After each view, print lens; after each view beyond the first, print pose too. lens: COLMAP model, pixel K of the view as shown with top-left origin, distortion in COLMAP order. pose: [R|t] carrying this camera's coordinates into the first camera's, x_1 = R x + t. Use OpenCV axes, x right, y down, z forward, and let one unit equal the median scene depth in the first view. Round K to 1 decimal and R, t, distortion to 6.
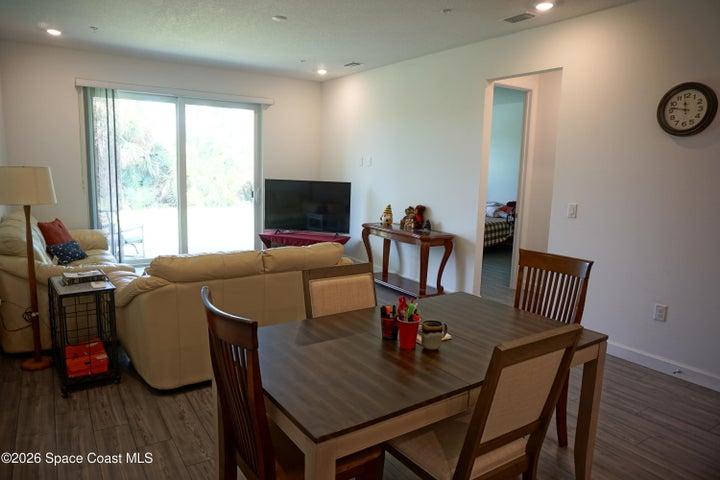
lens RADIAL K [[480.4, 0, 356.6], [0, 480.4, 240.9], [0, 0, 1]] dist [-0.046716, 0.037078]
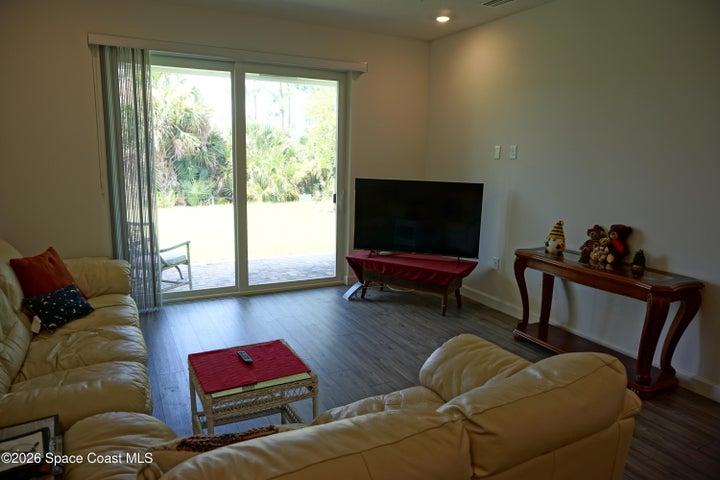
lens RADIAL K [[480.4, 0, 356.6], [0, 480.4, 240.9], [0, 0, 1]] dist [-0.046716, 0.037078]
pose [[0.993955, 0.010909, -0.109243, -0.112434], [-0.008392, 0.999689, 0.023472, -0.054503], [0.109465, -0.022414, 0.993738, 0.302907]]
